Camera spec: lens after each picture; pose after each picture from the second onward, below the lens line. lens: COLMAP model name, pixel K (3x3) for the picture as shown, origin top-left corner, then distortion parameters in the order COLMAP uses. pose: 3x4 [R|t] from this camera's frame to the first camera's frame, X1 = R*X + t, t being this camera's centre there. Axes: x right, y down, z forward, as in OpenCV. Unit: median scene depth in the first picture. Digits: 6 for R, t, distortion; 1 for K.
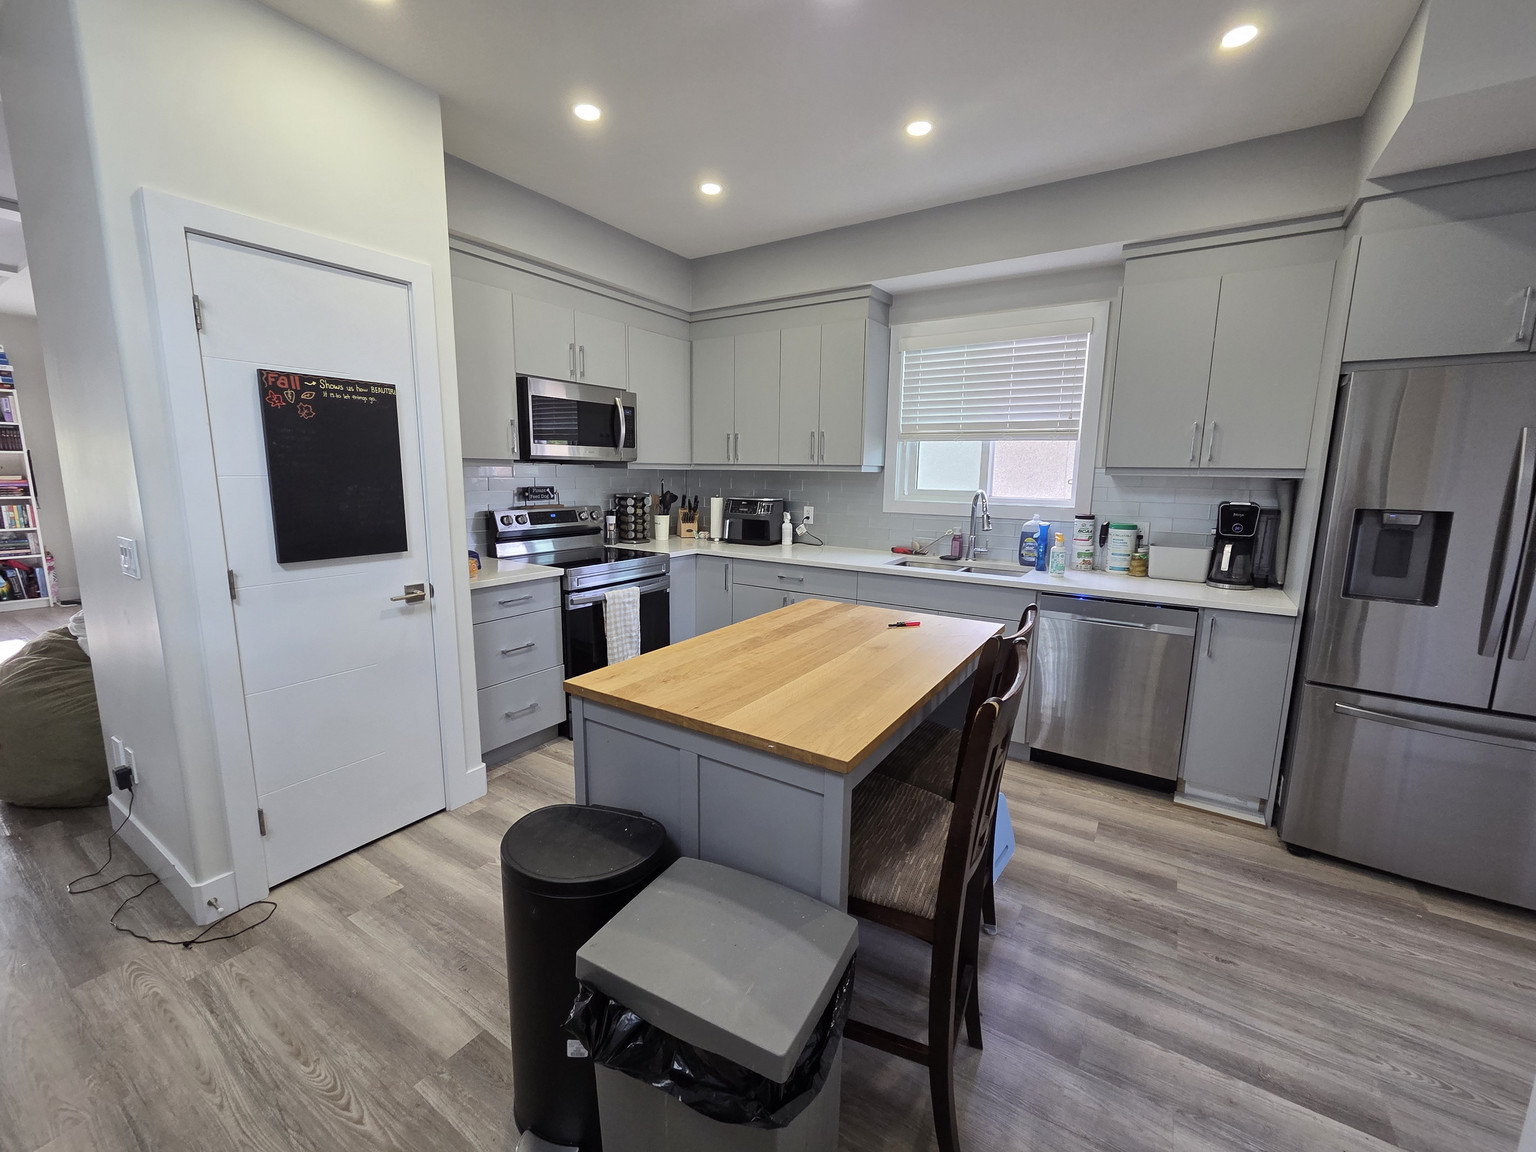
lens RADIAL K [[629.7, 0, 768.4], [0, 629.7, 571.8], [0, 0, 1]] dist [0.003518, -0.000629]
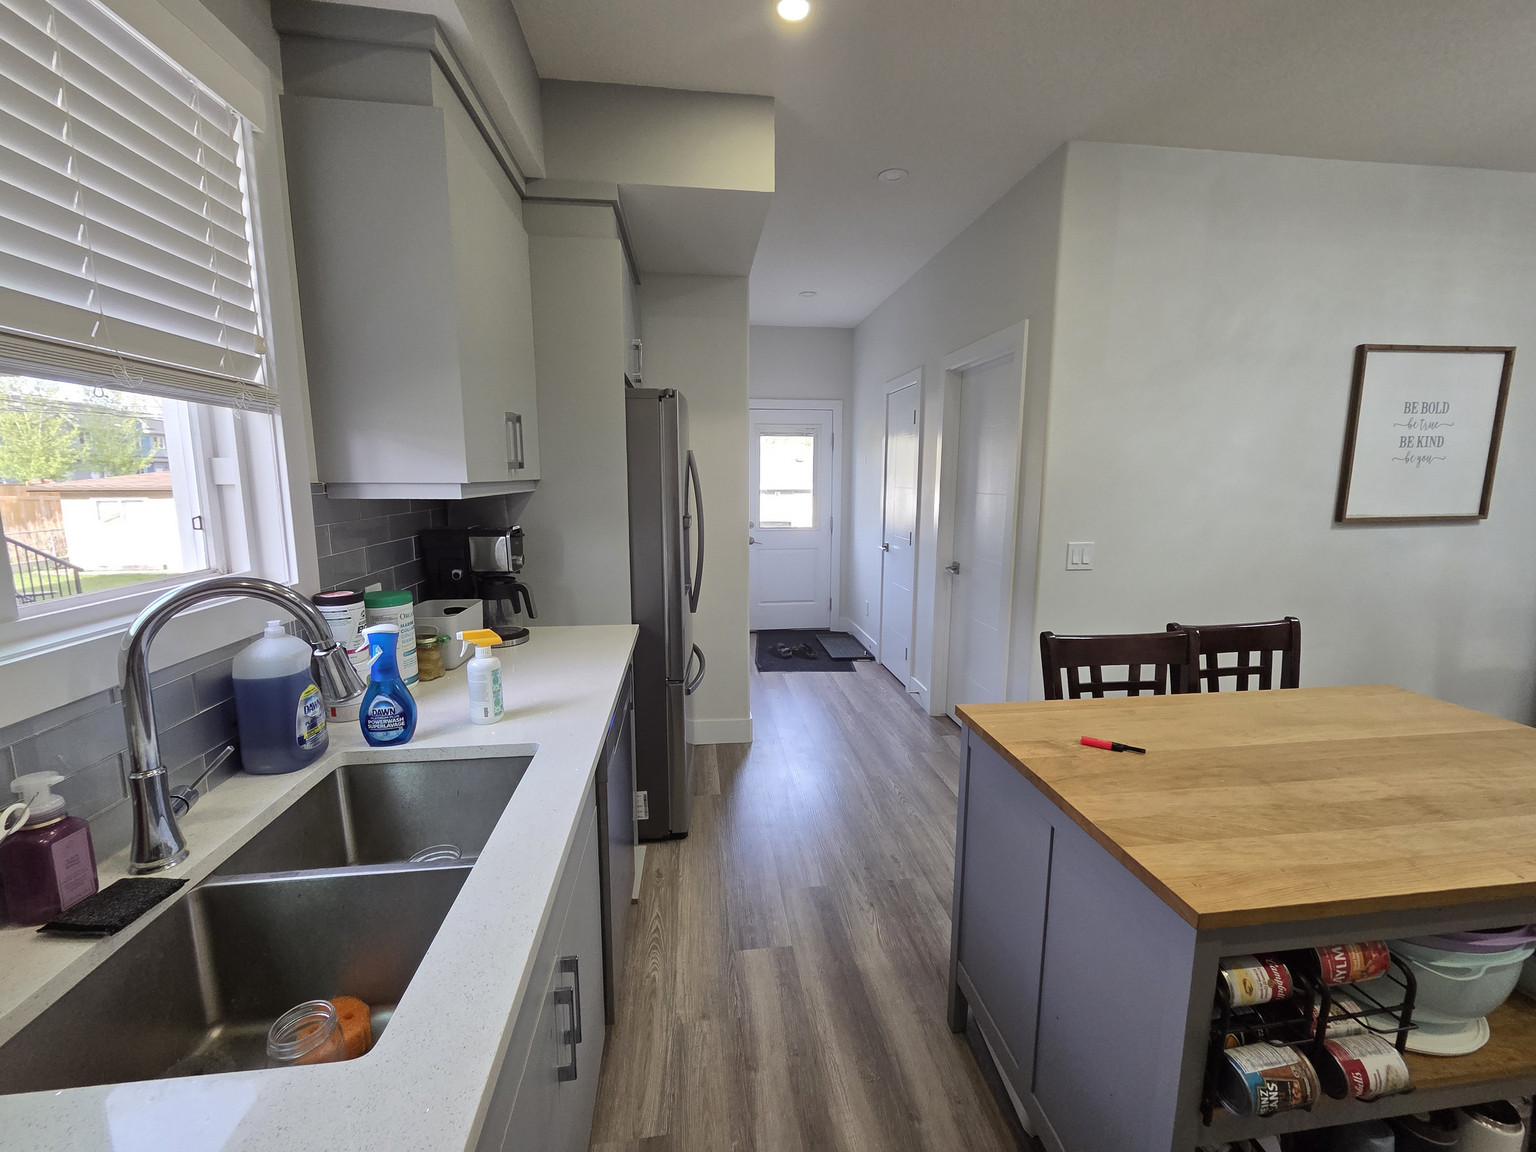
lens RADIAL K [[629.7, 0, 768.4], [0, 629.7, 571.8], [0, 0, 1]] dist [0.003518, -0.000629]
pose [[-0.641223, -0.127270, 0.756727, -0.012291], [0.113802, 0.959473, 0.257801, -0.194701], [-0.758869, 0.251425, -0.600752, 1.104711]]
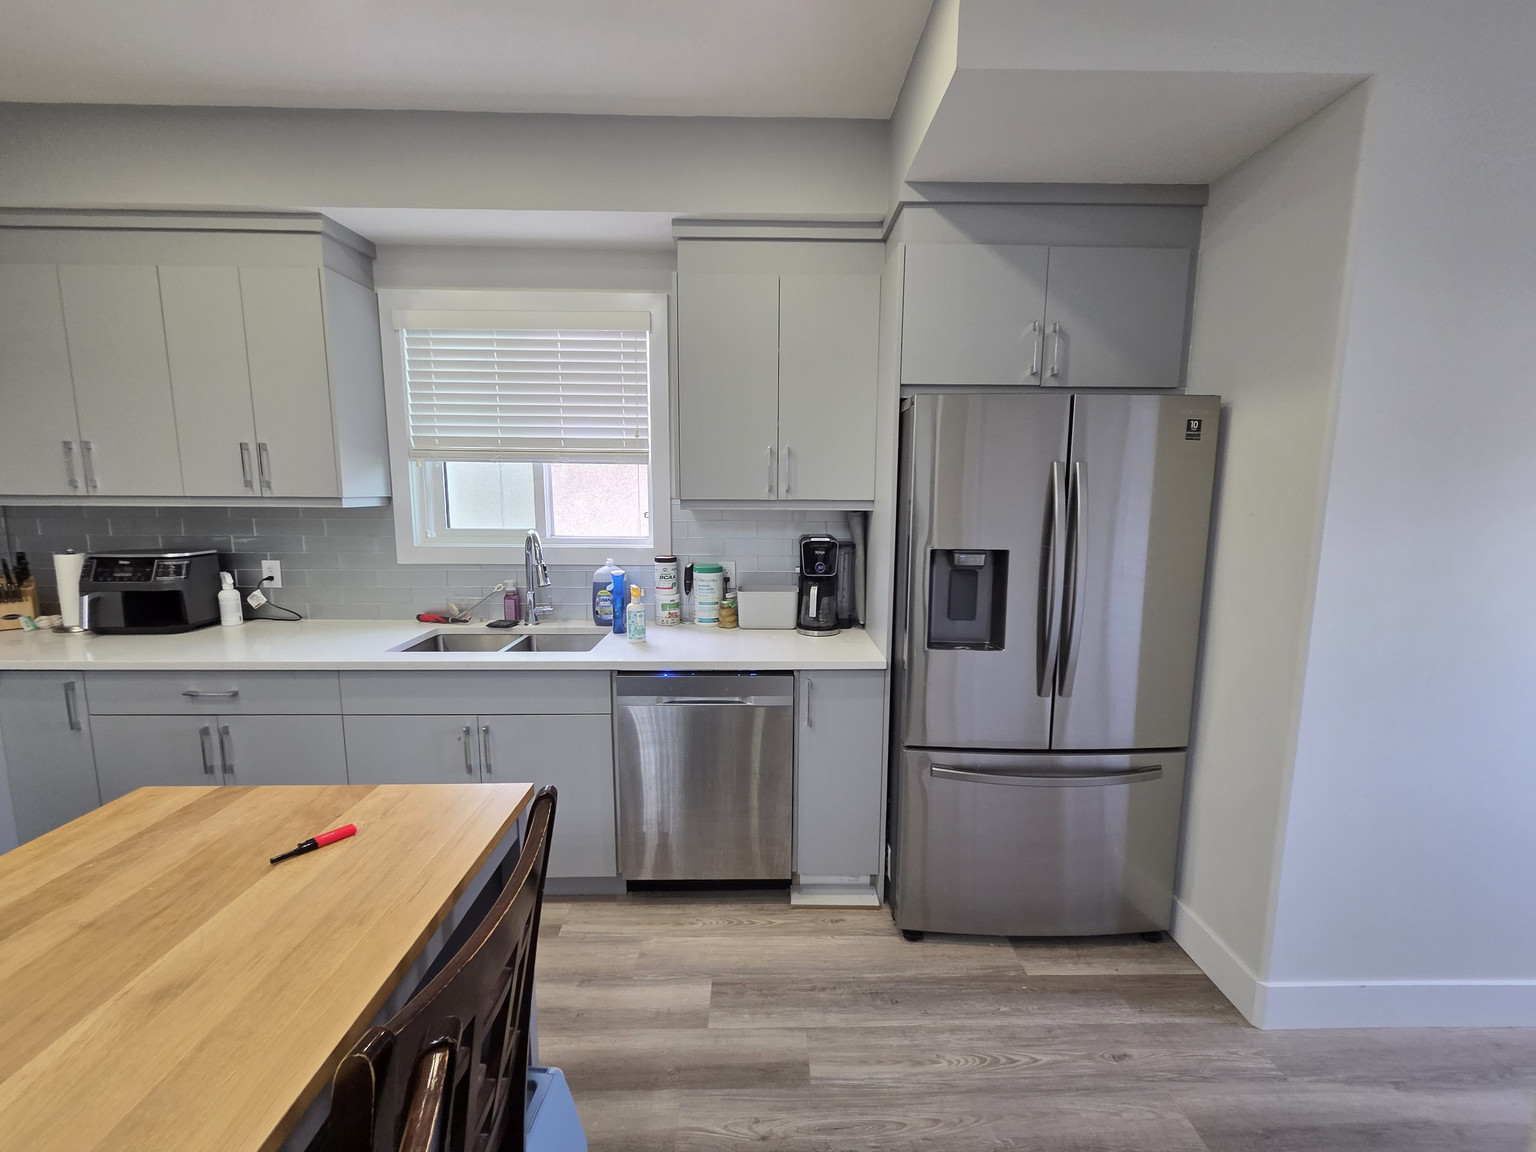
lens RADIAL K [[629.7, 0, 768.4], [0, 629.7, 571.8], [0, 0, 1]] dist [0.003518, -0.000629]
pose [[0.830849, -0.080602, 0.550630, 0.176611], [0.094093, 0.995556, 0.003754, -0.065411], [-0.548486, 0.048691, 0.834741, 0.272114]]
